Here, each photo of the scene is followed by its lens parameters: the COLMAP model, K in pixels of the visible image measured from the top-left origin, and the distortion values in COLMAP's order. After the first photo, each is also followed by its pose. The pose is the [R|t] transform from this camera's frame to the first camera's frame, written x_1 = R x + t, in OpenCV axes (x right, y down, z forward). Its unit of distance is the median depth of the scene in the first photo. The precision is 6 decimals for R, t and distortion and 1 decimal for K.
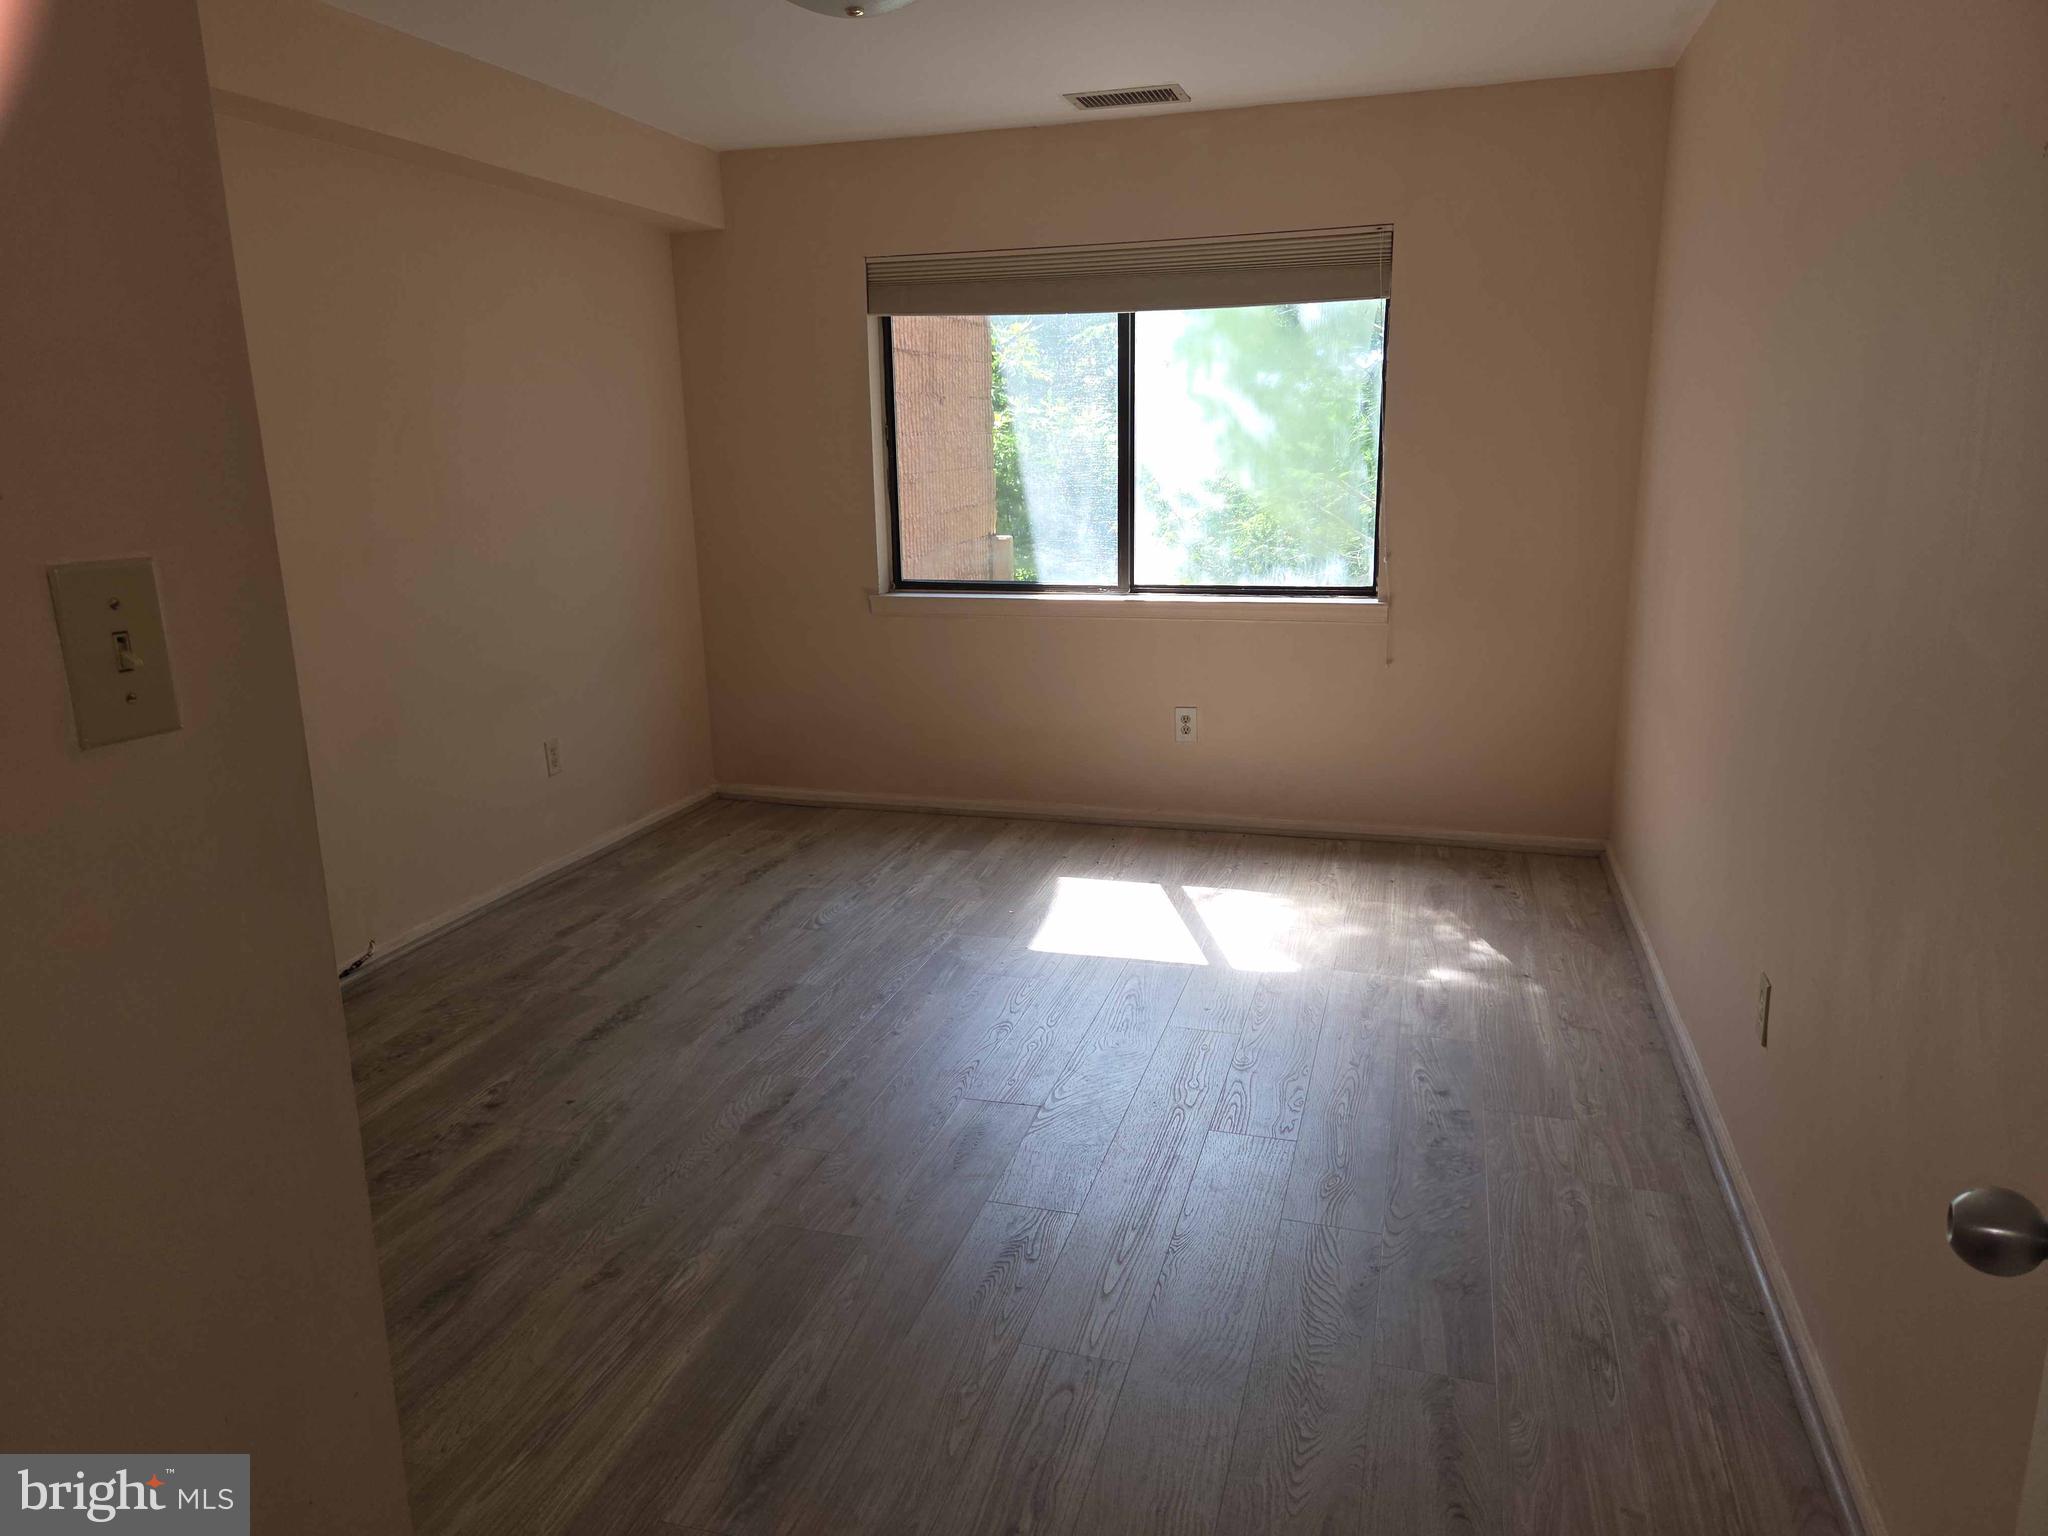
lens RADIAL K [[1392.2, 0, 1029.6], [0, 1392.2, 770.3], [0, 0, 1]] dist [0.078887, -0.066181]
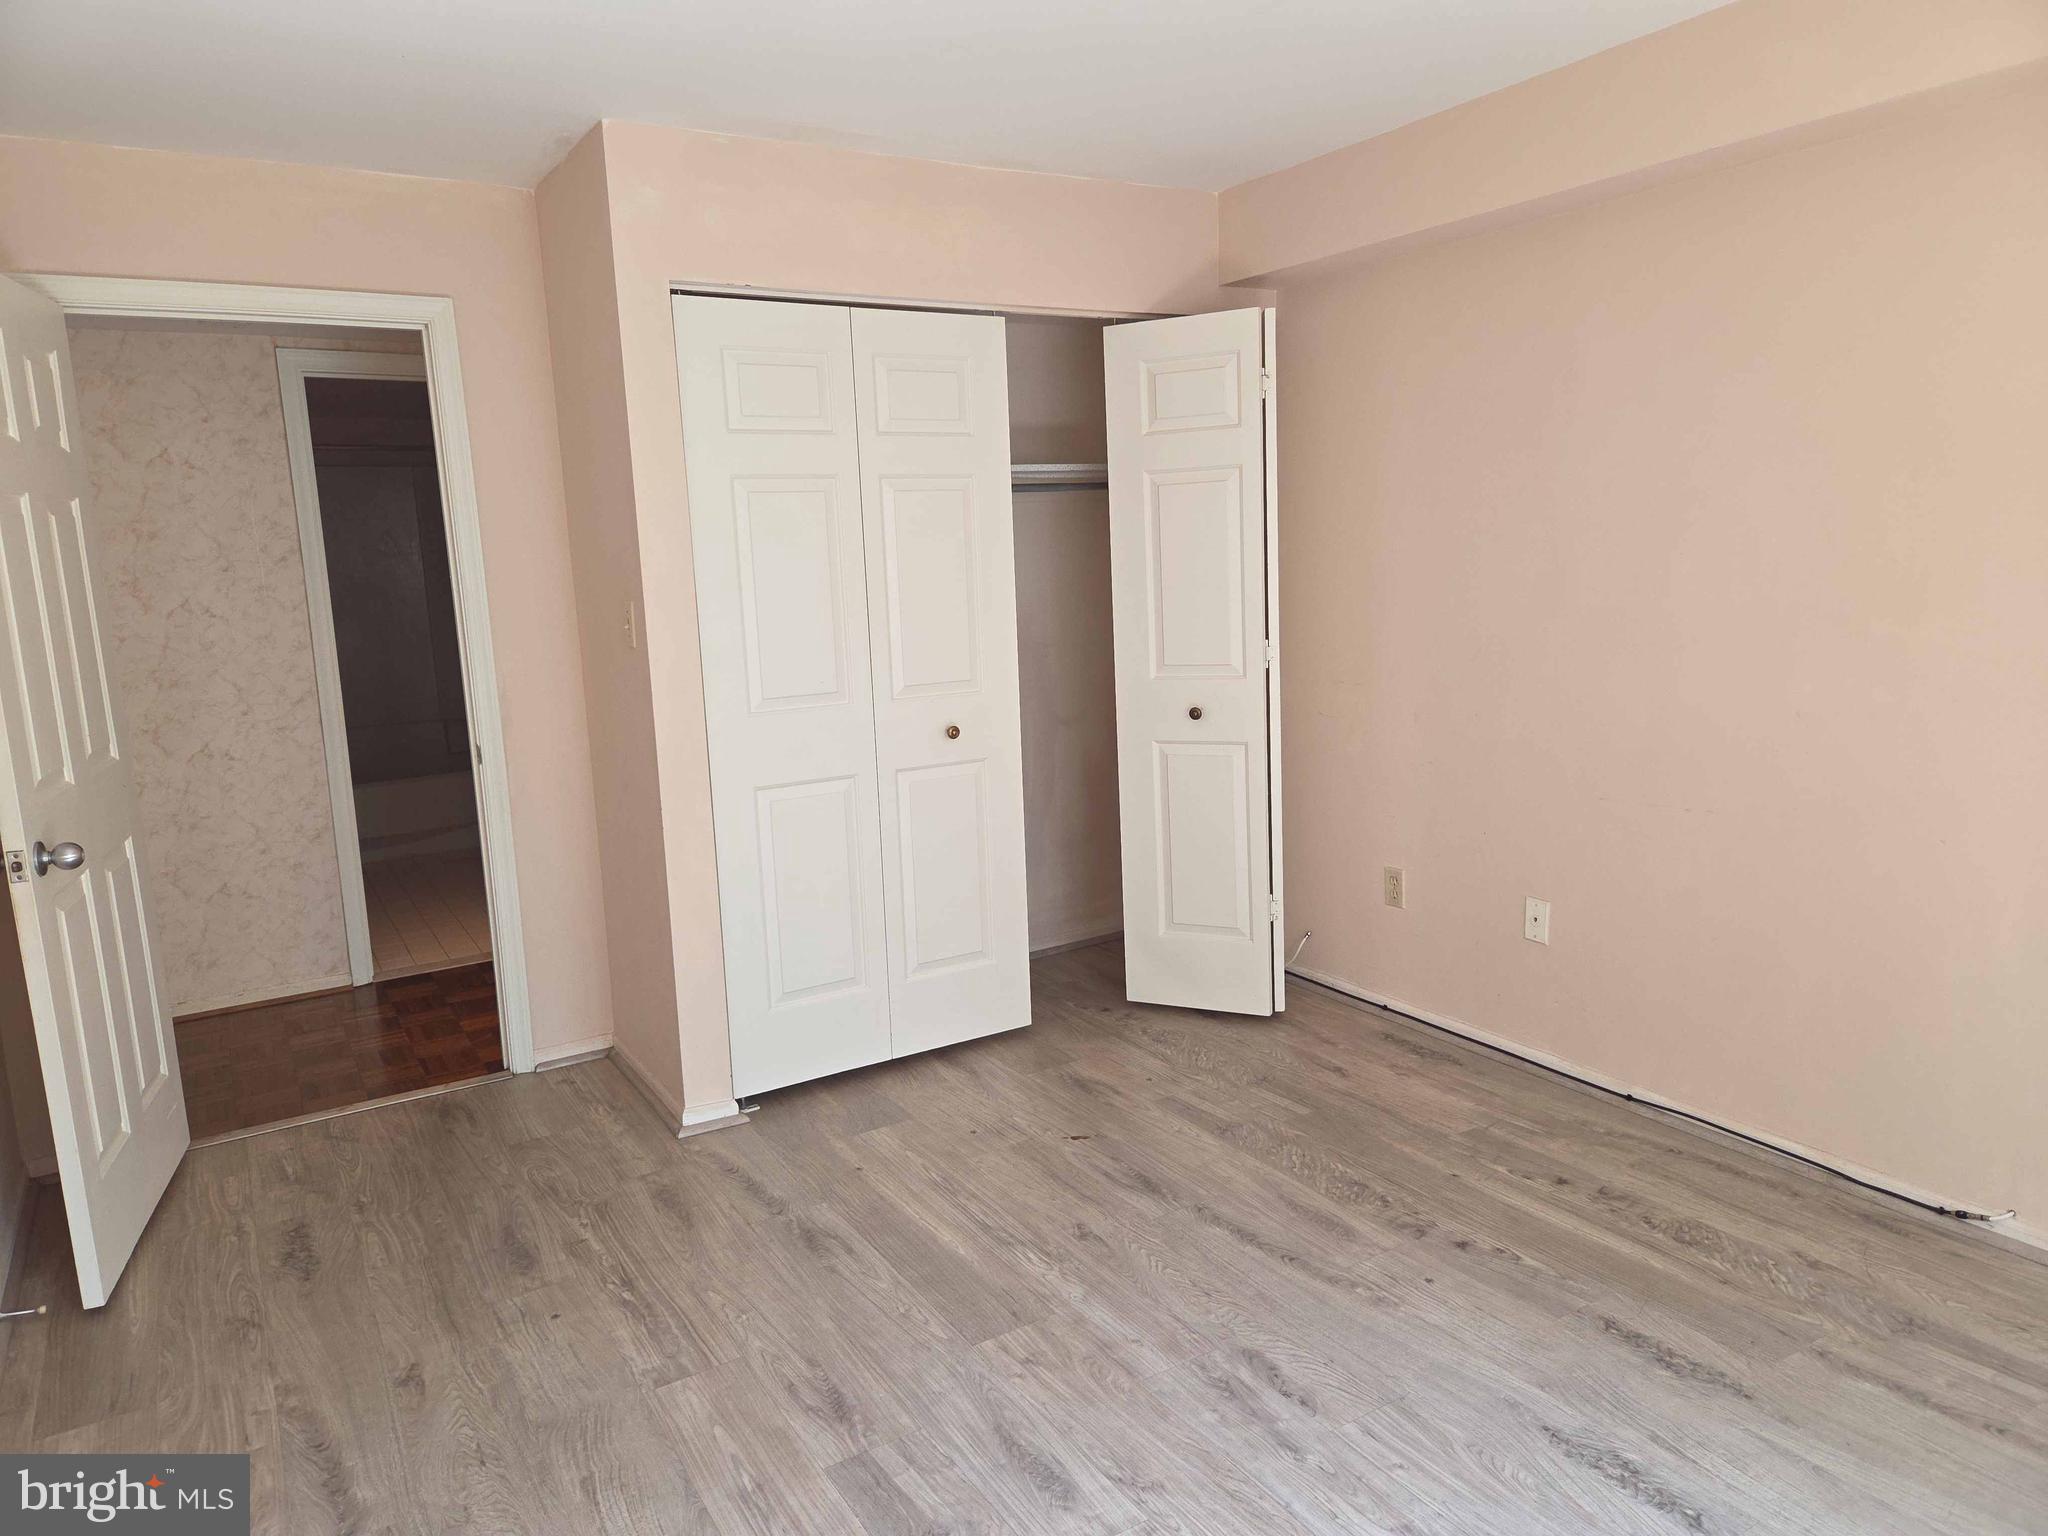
lens RADIAL K [[1392.2, 0, 1021.5], [0, 1392.2, 770.3], [0, 0, 1]] dist [0.078887, -0.066181]
pose [[-0.681456, 0.163107, -0.713452, 0.490381], [-0.119454, 0.936987, 0.328308, -0.372601], [0.722044, 0.308953, -0.619032, 1.472385]]
